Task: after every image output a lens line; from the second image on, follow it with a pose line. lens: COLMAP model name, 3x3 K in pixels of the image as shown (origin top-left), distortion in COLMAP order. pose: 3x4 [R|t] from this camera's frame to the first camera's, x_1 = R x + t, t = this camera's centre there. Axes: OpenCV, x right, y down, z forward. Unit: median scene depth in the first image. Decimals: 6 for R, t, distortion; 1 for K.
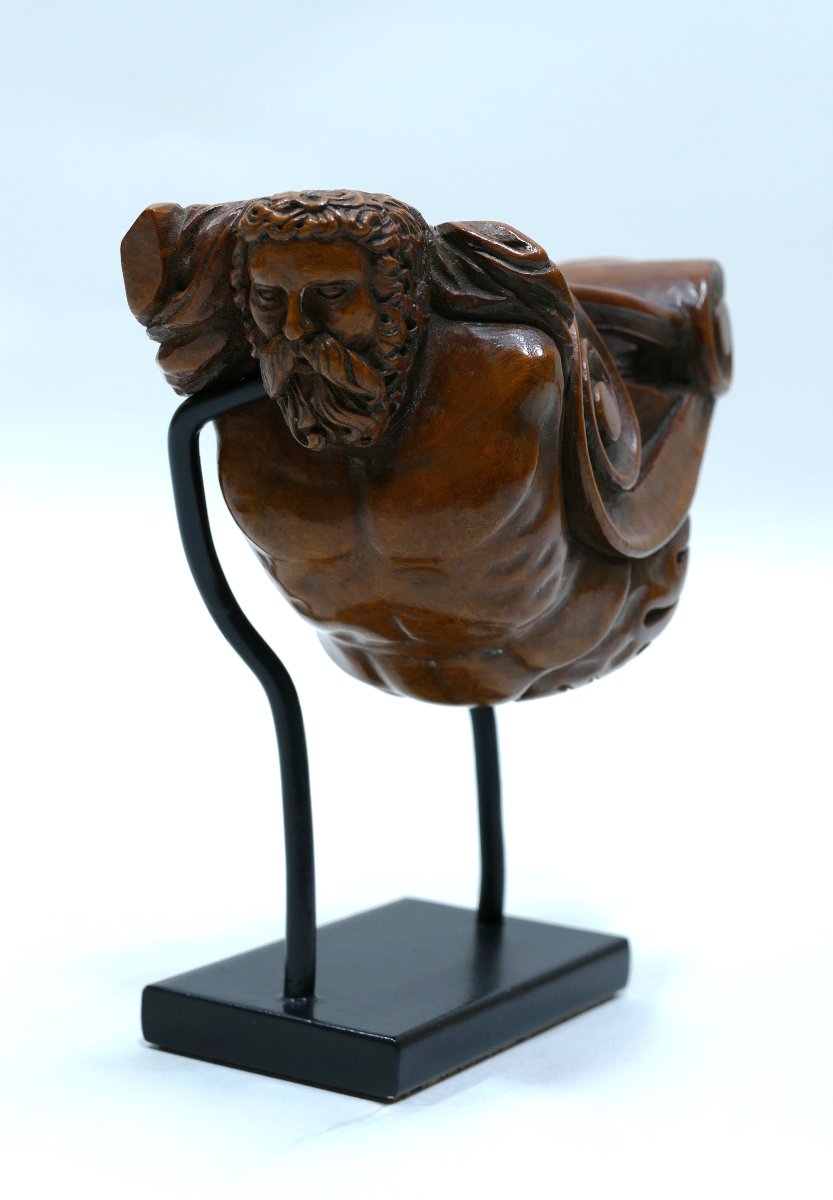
lens RADIAL K [[2558.8, 0, 416.5], [0, 2558.8, 599.0], [0, 0, 1]] dist [-0.037442, 0.000000]
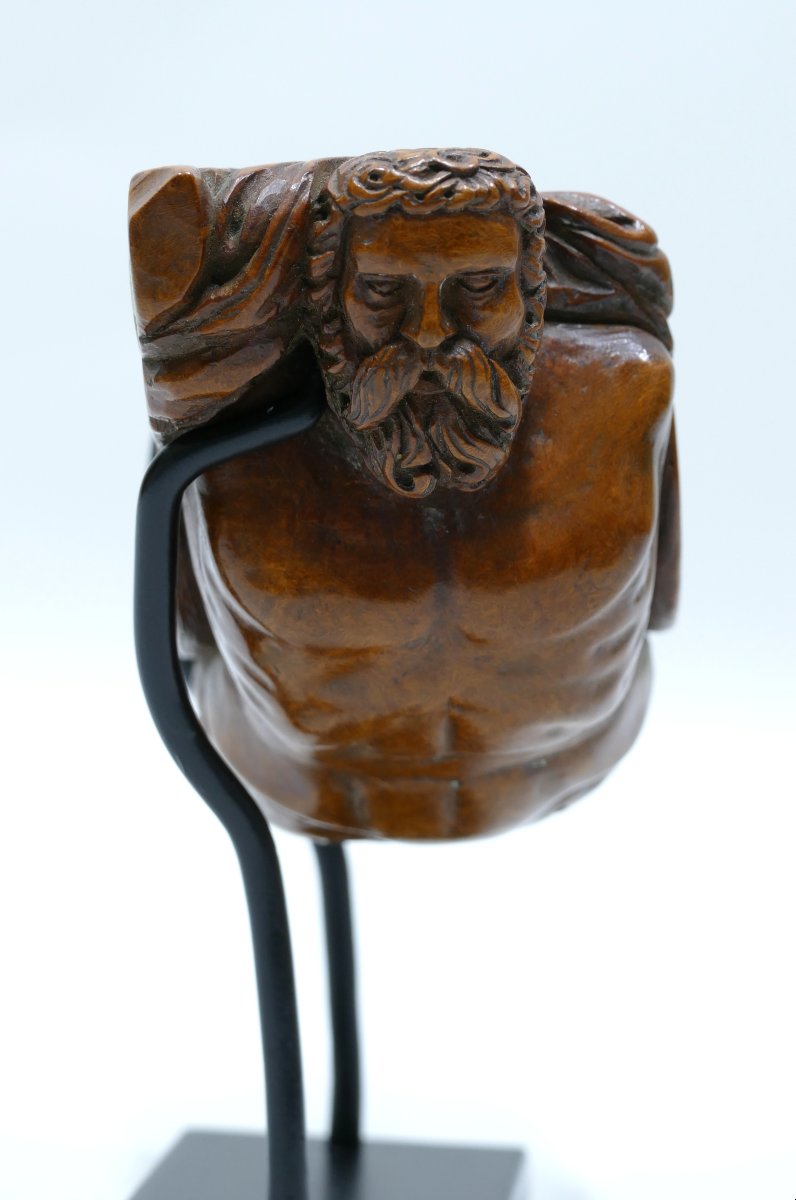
lens RADIAL K [[3625.3, 0, 398.0], [0, 3625.3, 600.3], [0, 0, 1]] dist [-0.157111, 0.000000]
pose [[0.913570, -0.042982, 0.404404, -0.471405], [0.060809, 0.997658, -0.031333, 0.004016], [-0.402110, 0.053216, 0.914044, 0.045716]]
